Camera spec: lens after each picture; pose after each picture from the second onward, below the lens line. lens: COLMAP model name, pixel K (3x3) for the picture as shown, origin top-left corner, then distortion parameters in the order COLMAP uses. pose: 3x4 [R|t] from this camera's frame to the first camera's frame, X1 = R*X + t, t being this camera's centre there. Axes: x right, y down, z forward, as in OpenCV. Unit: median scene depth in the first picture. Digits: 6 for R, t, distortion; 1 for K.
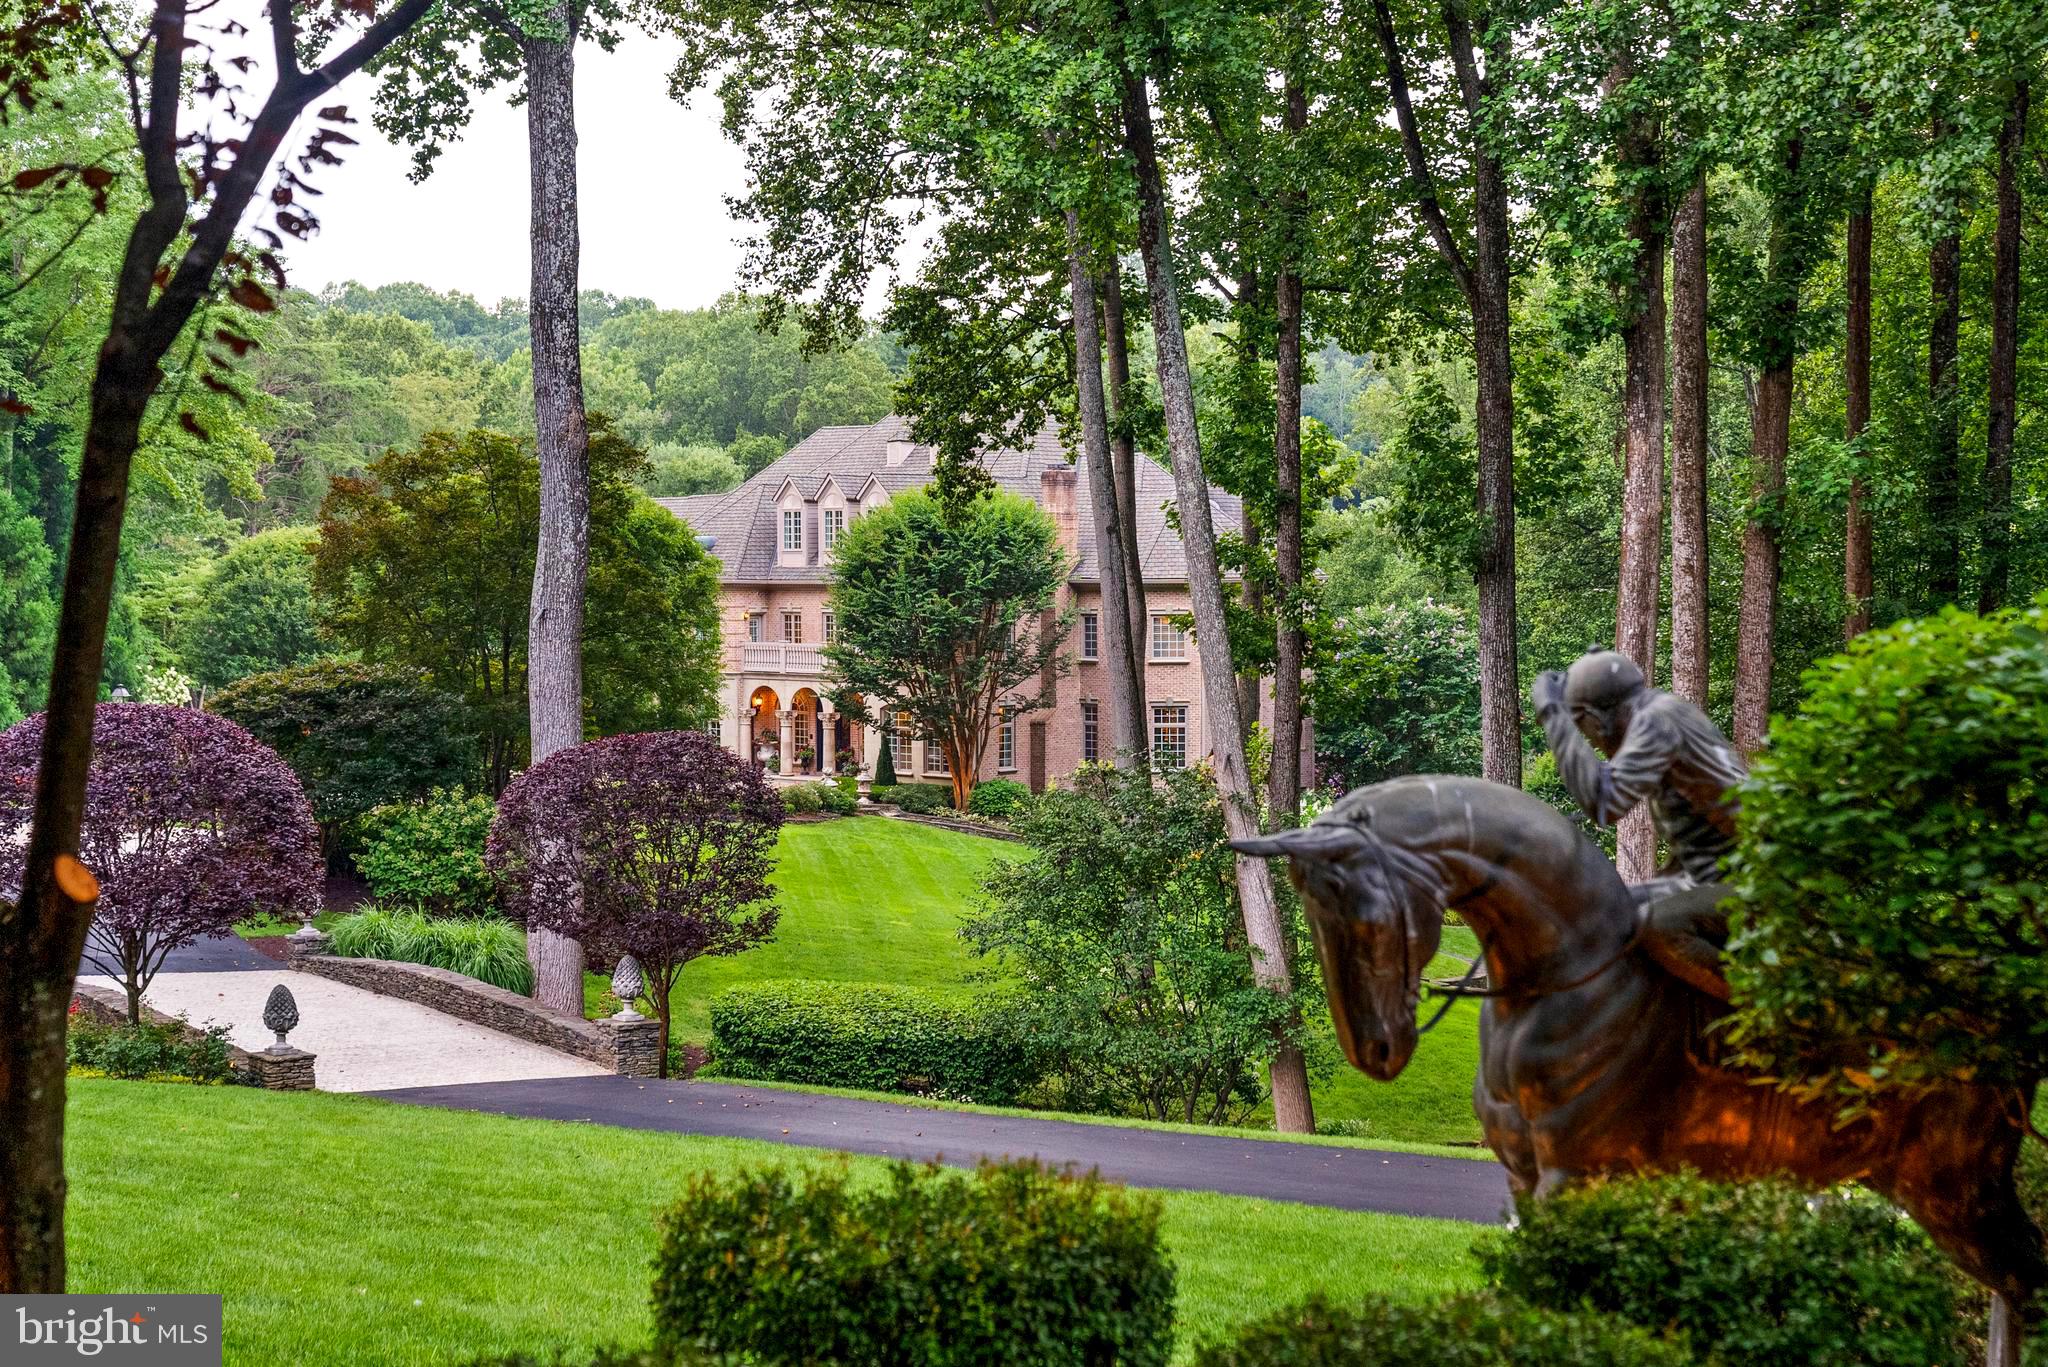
lens RADIAL K [[3261.5, 0, 1024.1], [0, 3261.5, 688.3], [0, 0, 1]] dist [0.024010, 0.000000]
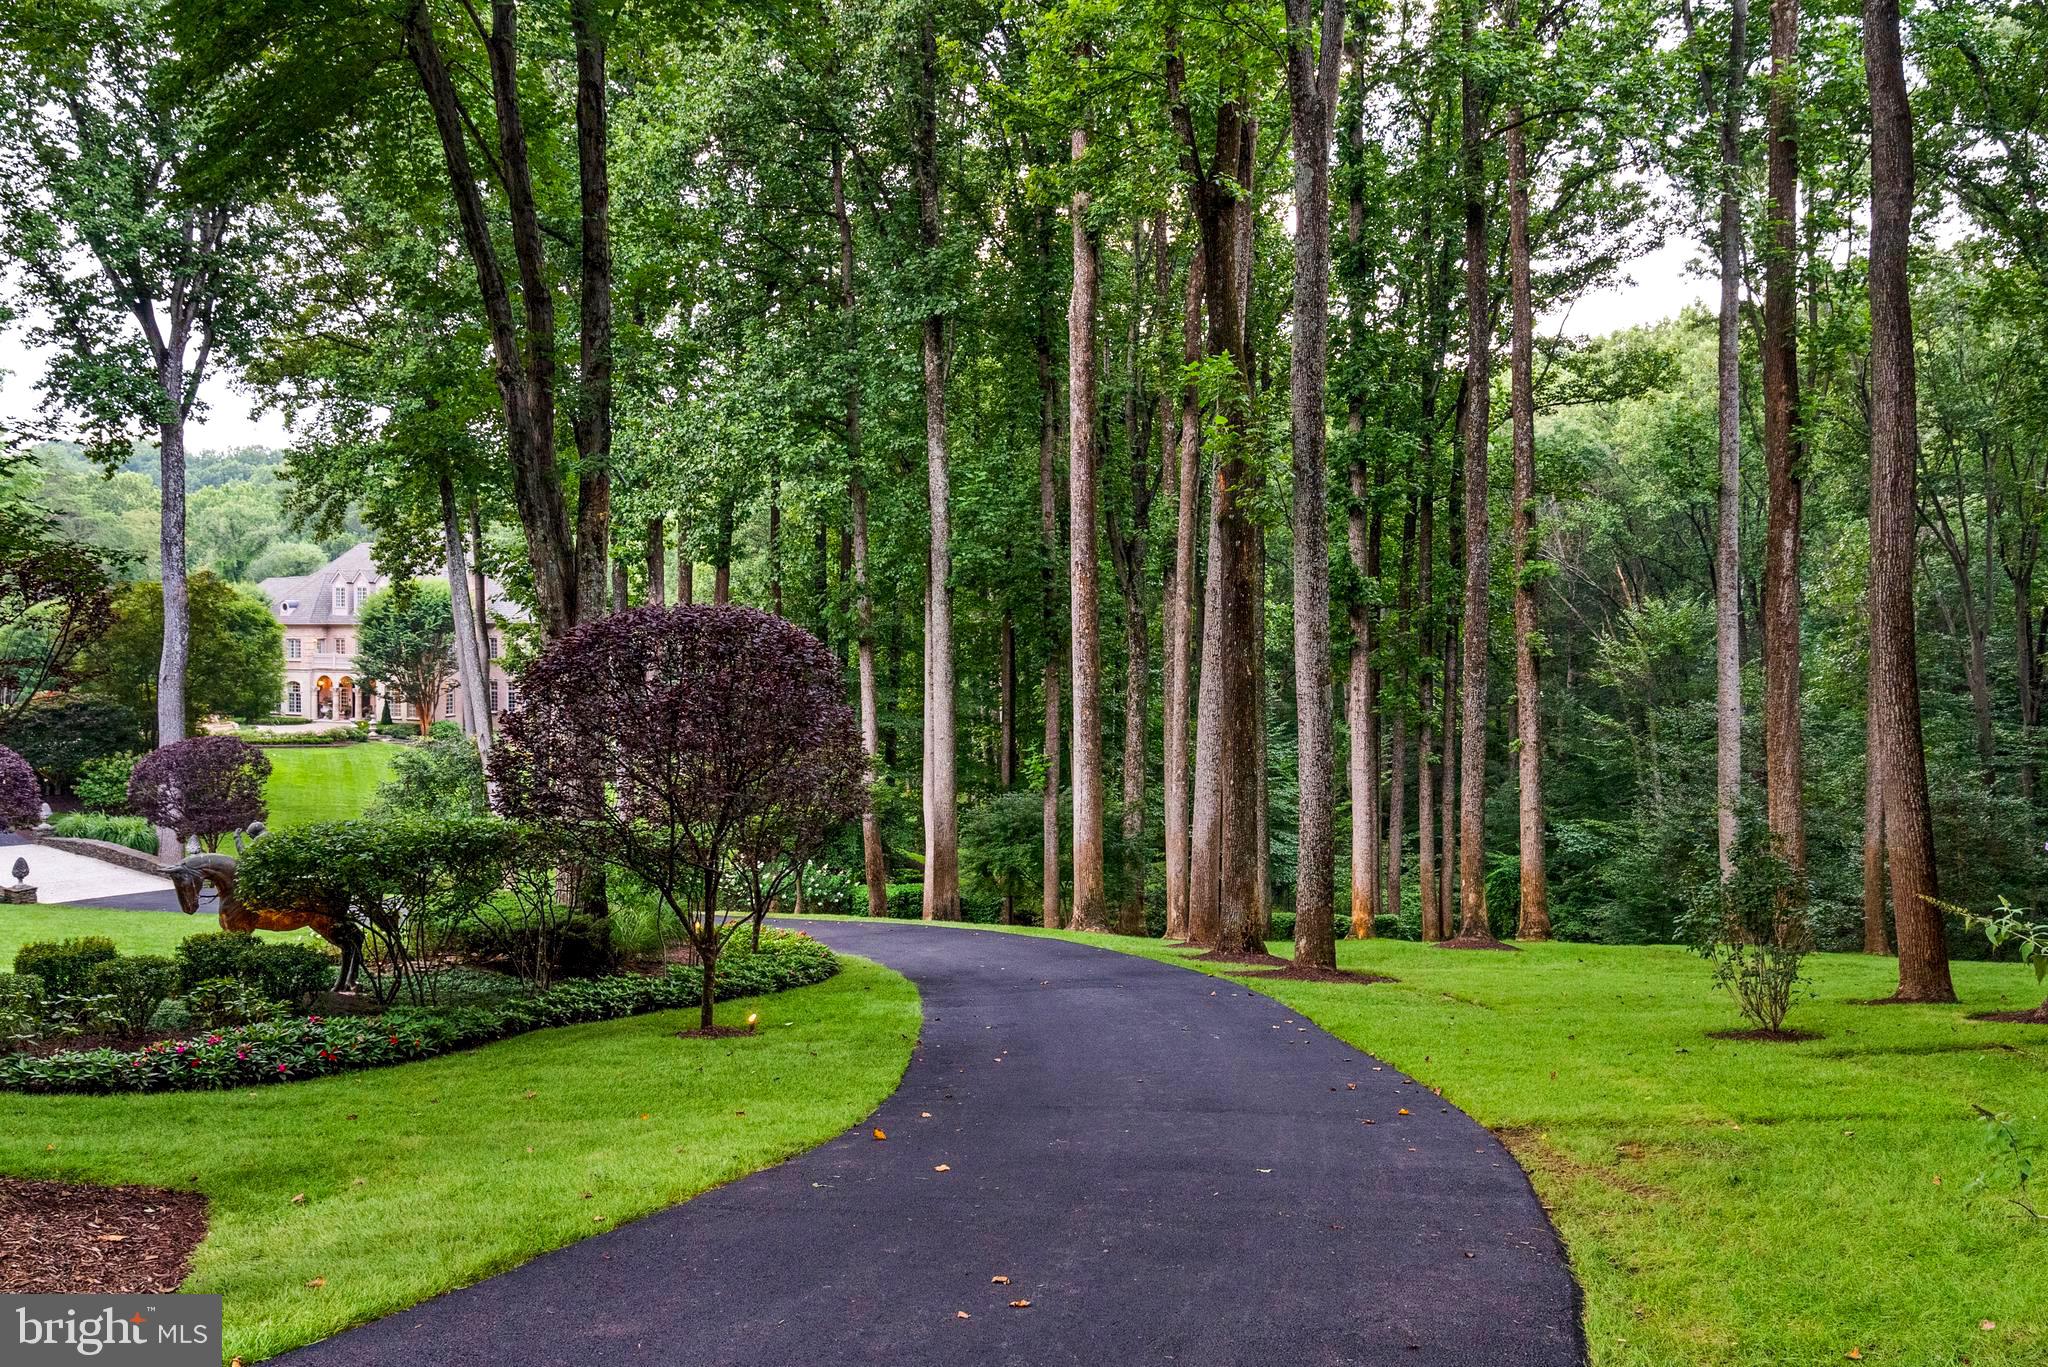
lens RADIAL K [[1654.1, 0, 1018.6], [0, 1654.1, 546.9], [0, 0, 1]] dist [0.007581, 0.005014]
pose [[0.956493, 0.000385, 0.291755, 0.065550], [0.016766, 0.998274, -0.056283, -0.031748], [-0.291273, 0.058726, 0.954836, -0.210155]]
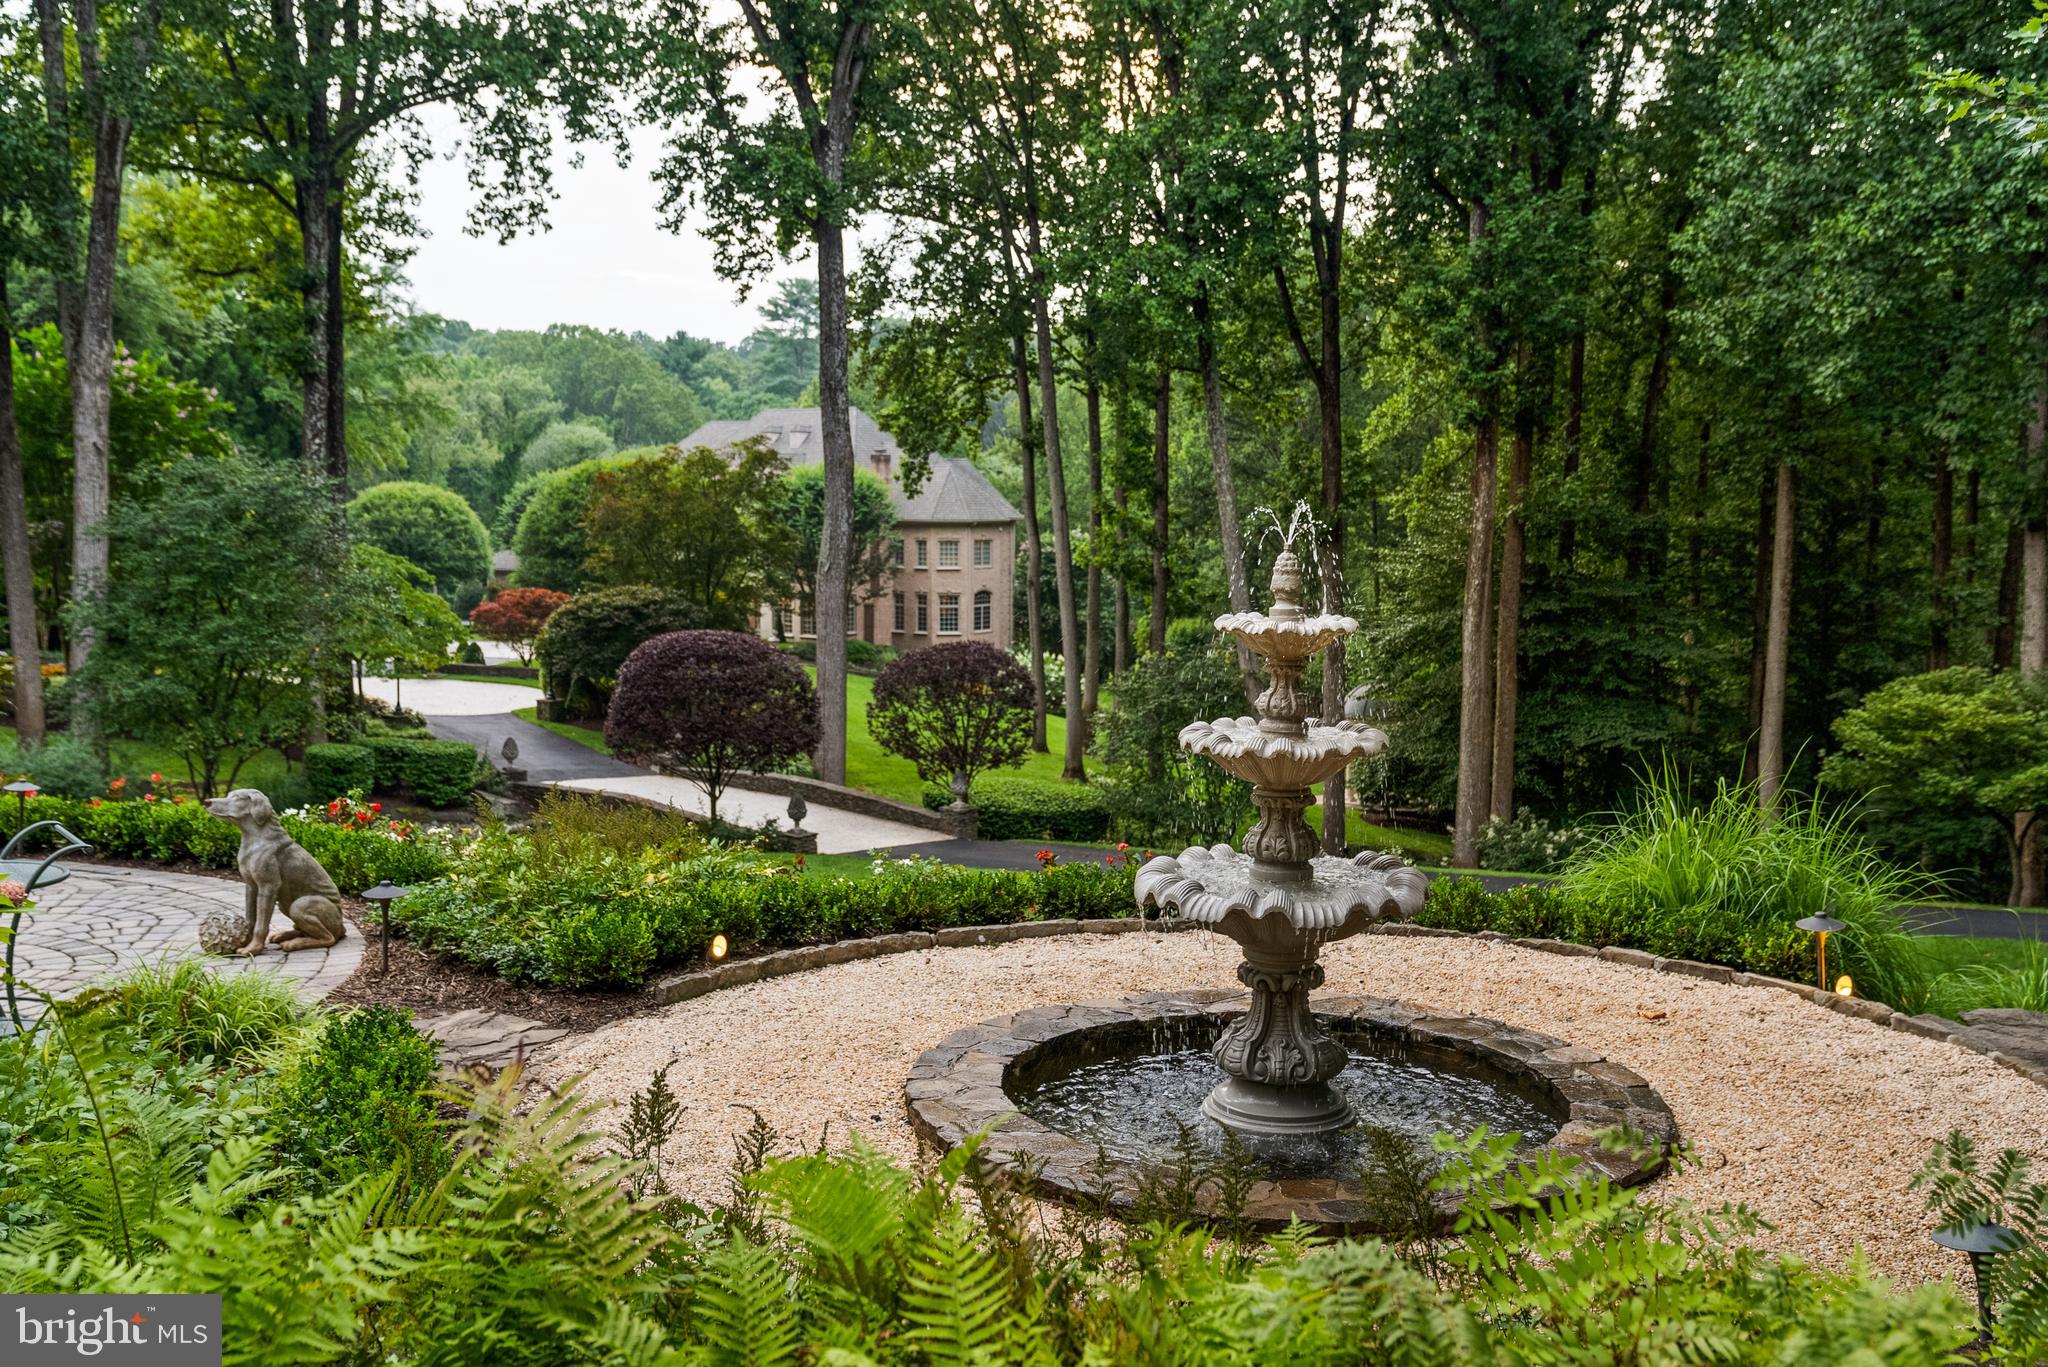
lens RADIAL K [[1977.6, 0, 1024.4], [0, 1977.6, 681.0], [0, 0, 1]] dist [0.008998, 0.000000]
pose [[0.984097, -0.007232, 0.177482, -0.190125], [-0.003241, 0.998273, 0.058649, -0.019539], [-0.177600, -0.058292, 0.982375, -0.029559]]
